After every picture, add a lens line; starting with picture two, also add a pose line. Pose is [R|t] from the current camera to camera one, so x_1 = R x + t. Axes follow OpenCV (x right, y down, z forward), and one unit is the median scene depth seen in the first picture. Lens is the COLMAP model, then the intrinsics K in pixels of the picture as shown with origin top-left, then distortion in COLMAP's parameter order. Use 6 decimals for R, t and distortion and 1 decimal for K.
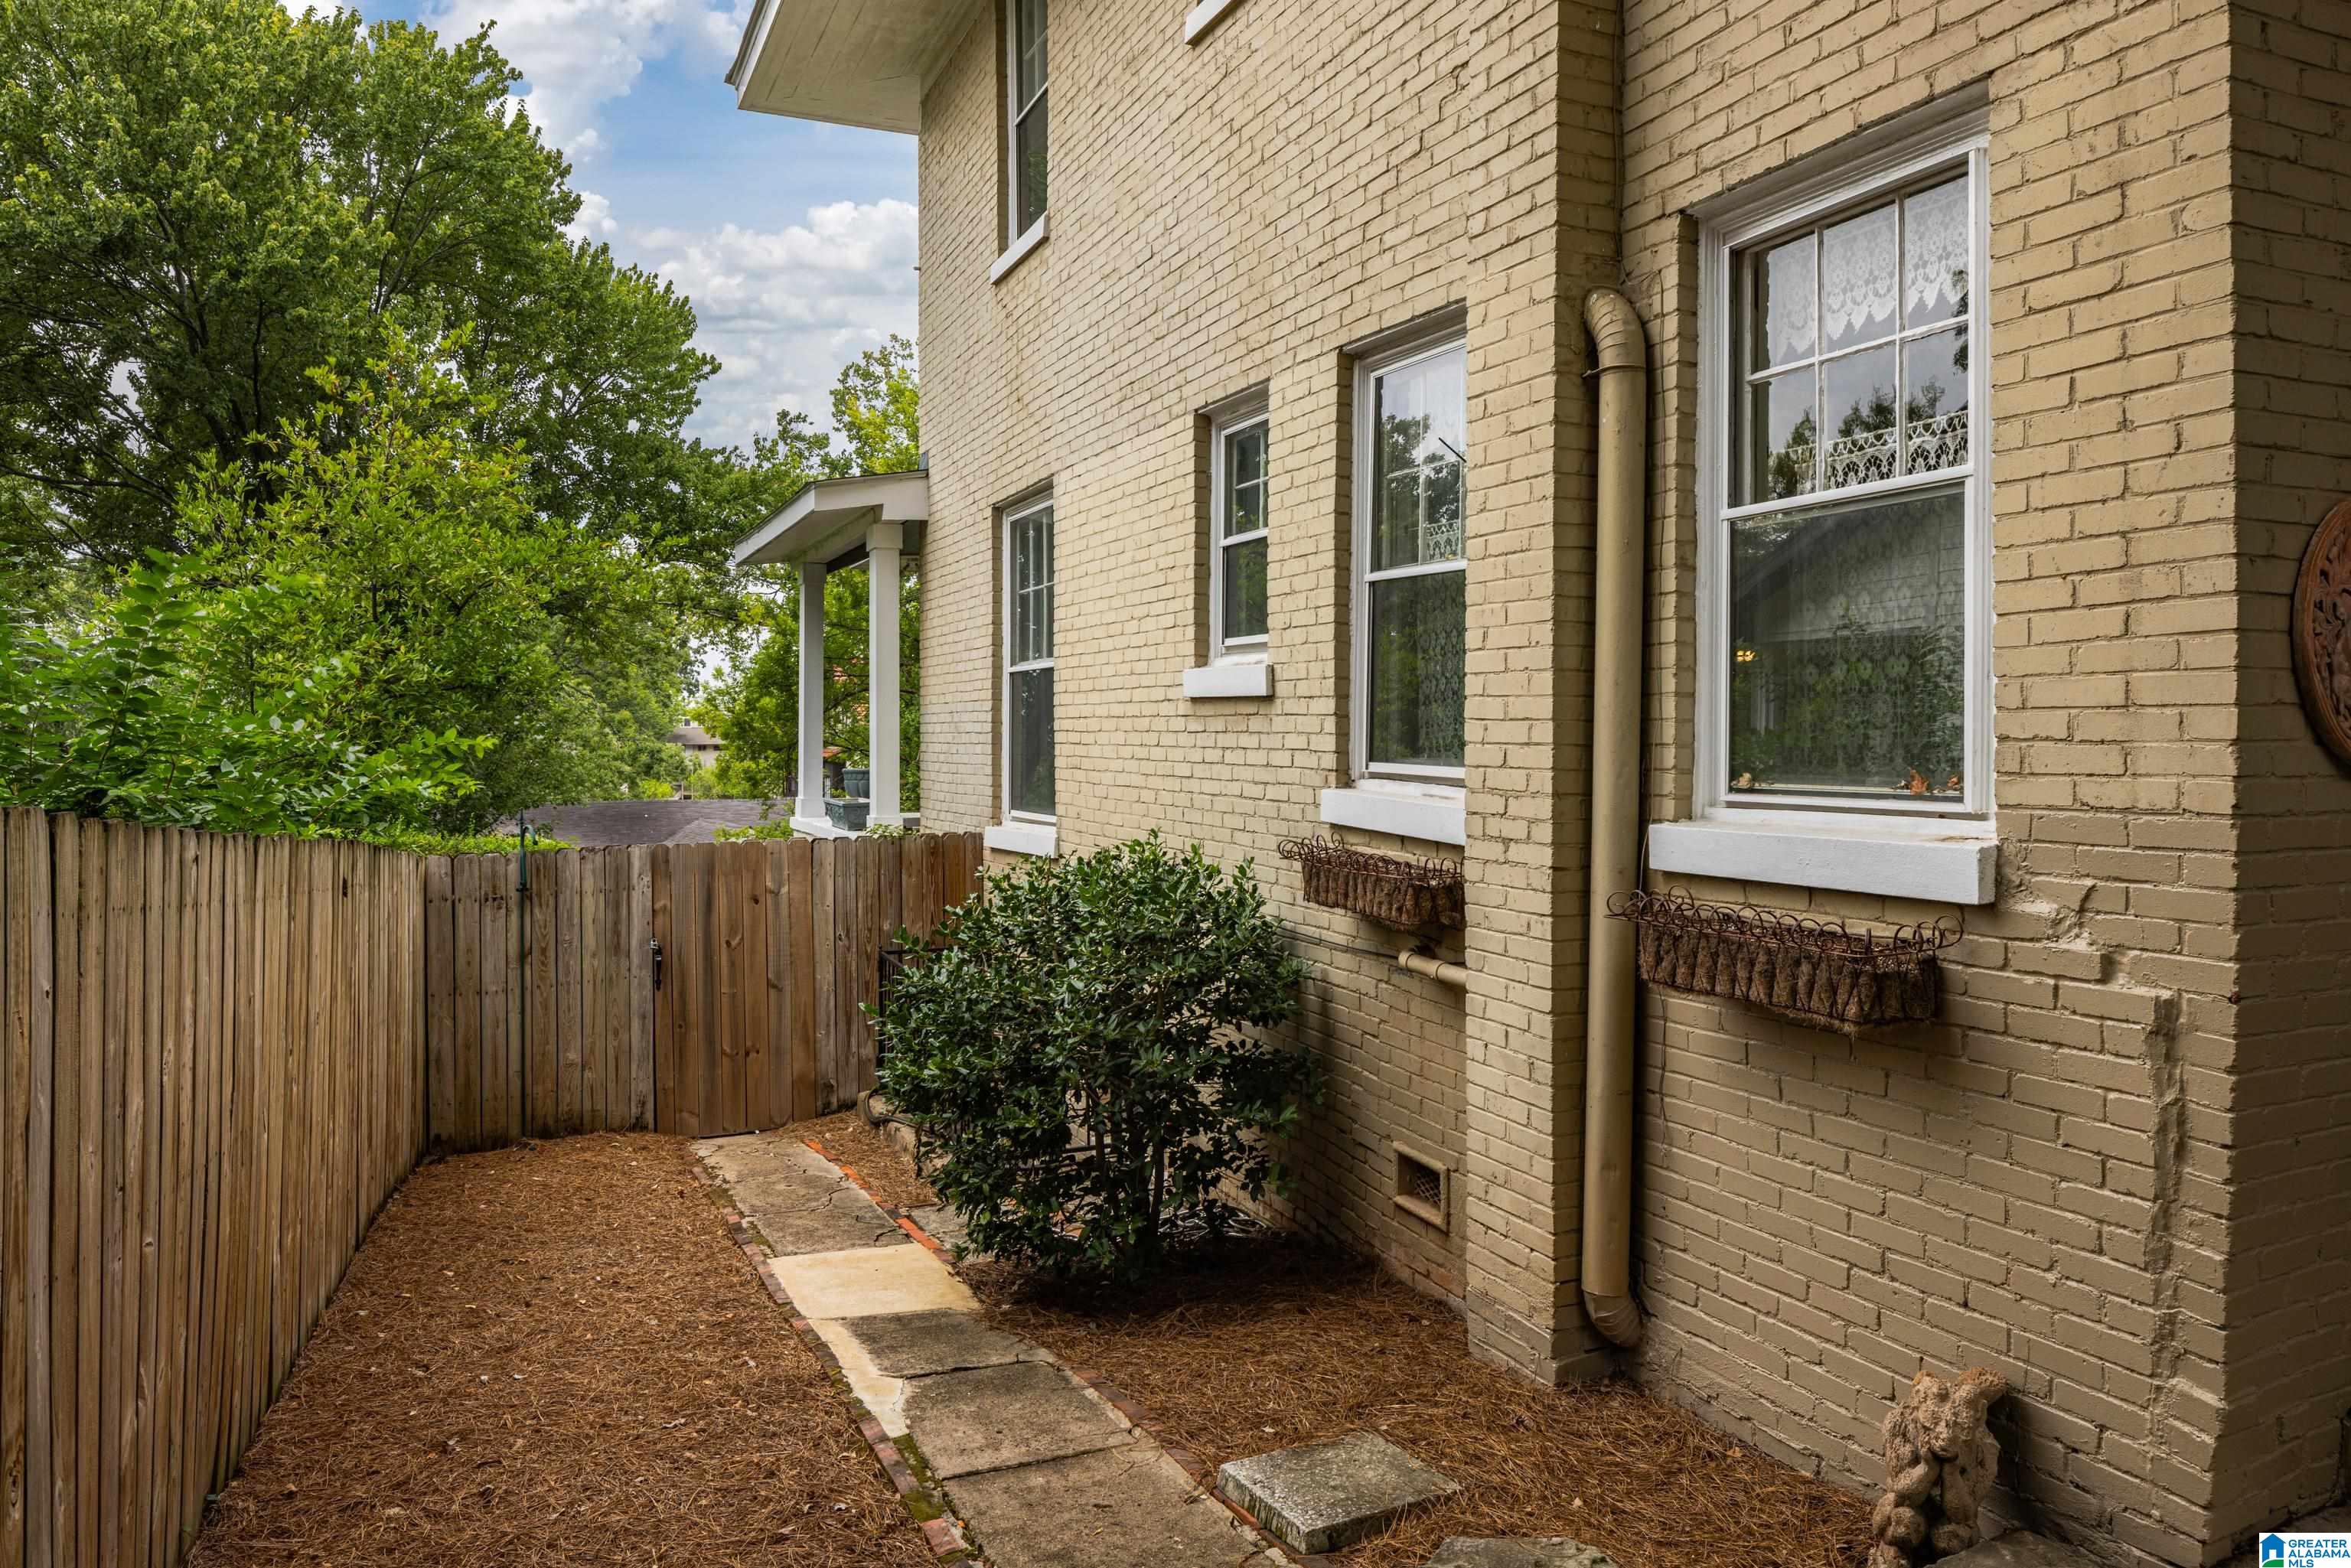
lens RADIAL K [[1581.8, 0, 1171.8], [0, 1581.8, 764.0], [0, 0, 1]] dist [-0.003322, -0.001287]
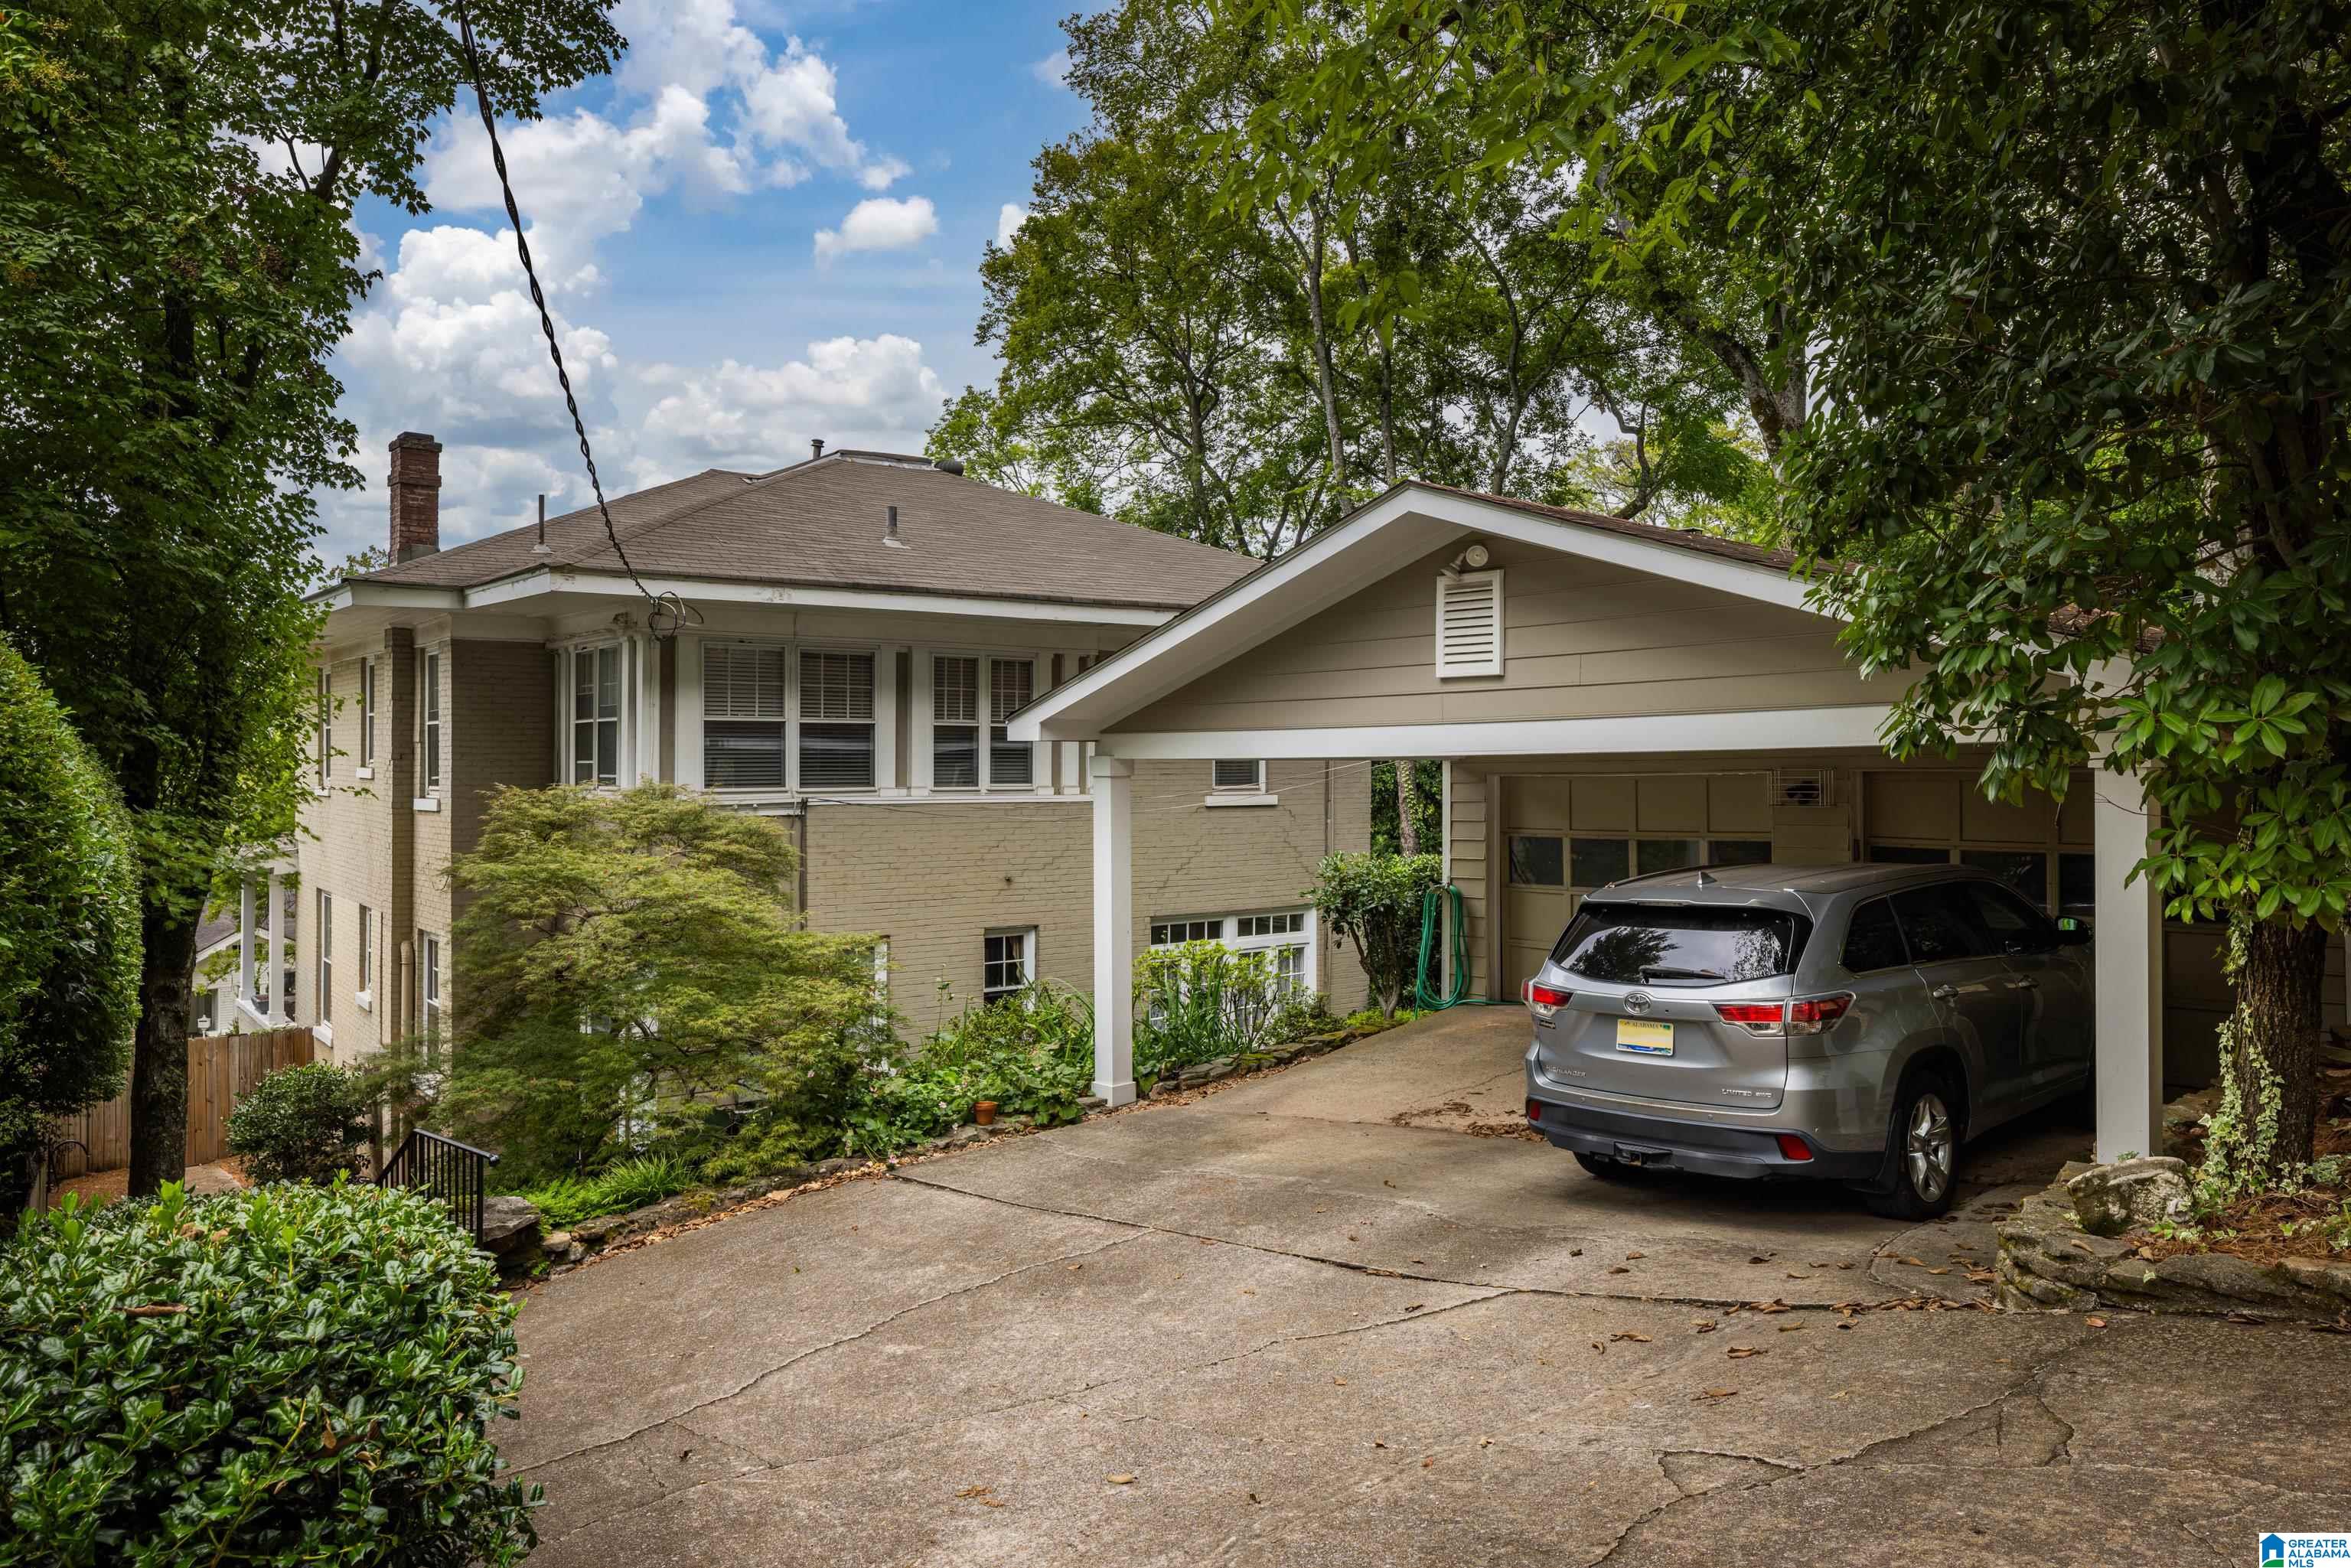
lens RADIAL K [[1581.8, 0, 1171.8], [0, 1581.8, 764.0], [0, 0, 1]] dist [-0.003322, -0.001287]
pose [[0.968707, 0.000739, 0.248205, 1.680171], [0.002511, 0.999915, -0.012778, -0.996273], [-0.248194, 0.013002, 0.968623, -4.964881]]
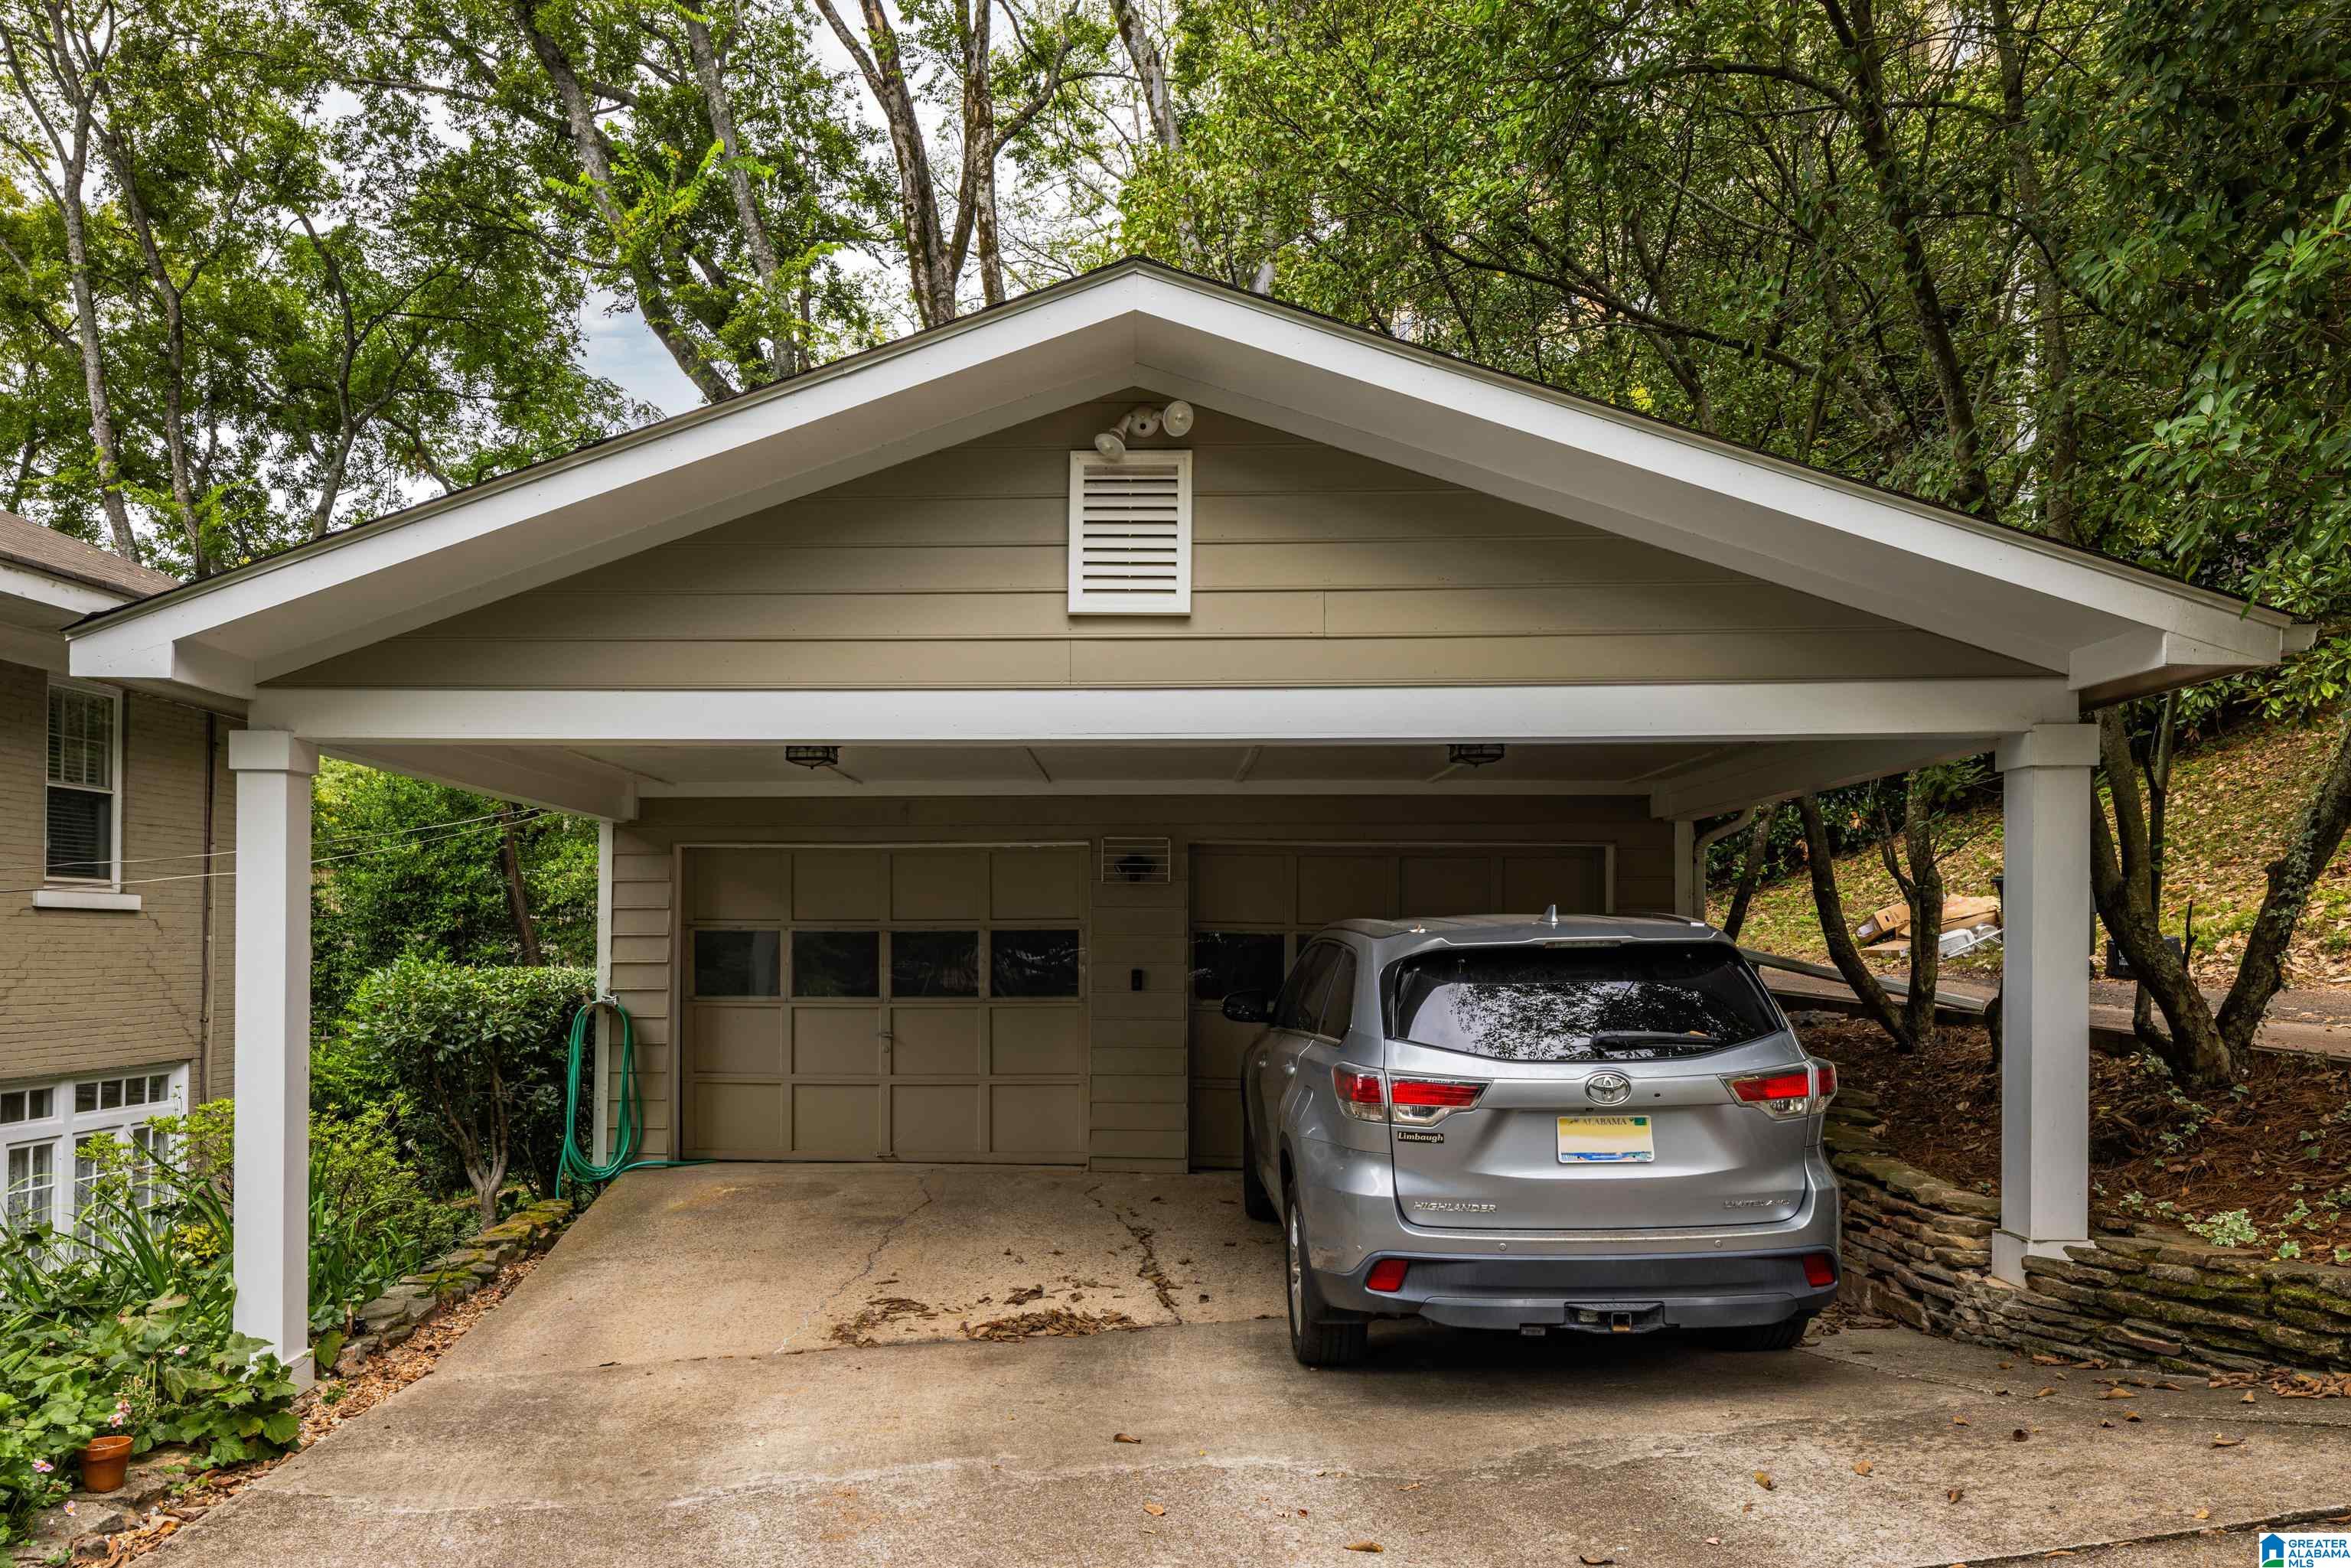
lens RADIAL K [[1612.9, 0, 1010.7], [0, 1612.9, 955.8], [0, 0, 1]] dist [-0.003246, -0.005567]
pose [[0.529138, 0.004112, 0.848526, 1.254065], [-0.003198, 0.999991, -0.002851, -0.783298], [-0.848530, -0.001204, 0.529146, -3.110398]]
